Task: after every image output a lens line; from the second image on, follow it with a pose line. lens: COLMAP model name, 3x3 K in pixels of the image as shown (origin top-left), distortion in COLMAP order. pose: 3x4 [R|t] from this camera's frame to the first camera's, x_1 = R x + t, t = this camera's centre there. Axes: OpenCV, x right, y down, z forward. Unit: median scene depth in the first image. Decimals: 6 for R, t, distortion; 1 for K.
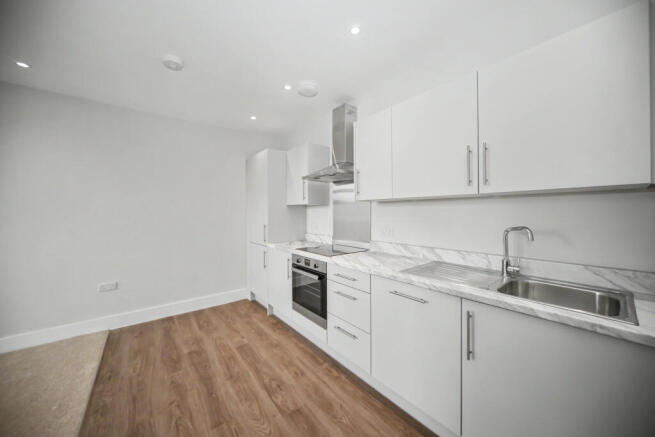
lens RADIAL K [[237.4, 0, 328.2], [0, 237.4, 214.0], [0, 0, 1]] dist [-0.001858, 0.000057]
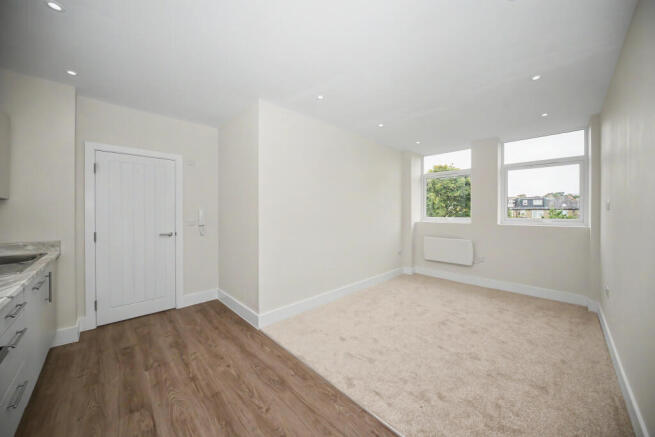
lens RADIAL K [[237.4, 0, 328.2], [0, 237.4, 214.0], [0, 0, 1]] dist [-0.001858, 0.000057]
pose [[-0.995579, 0.006031, -0.093736, -0.698091], [0.005112, 0.999936, 0.010044, 0.001326], [0.093790, 0.009520, -0.995546, 1.677941]]
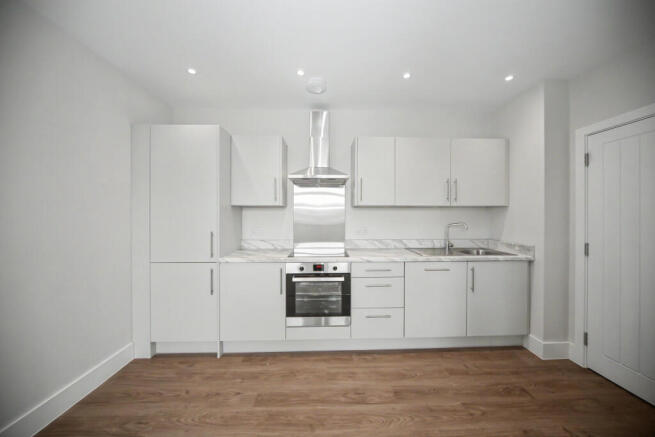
lens RADIAL K [[237.4, 0, 328.2], [0, 237.4, 214.0], [0, 0, 1]] dist [-0.001858, 0.000057]
pose [[0.593631, 0.001695, 0.804735, -1.003103], [0.000705, 0.999996, -0.002626, -0.012521], [-0.804737, 0.002126, 0.593628, 0.482139]]
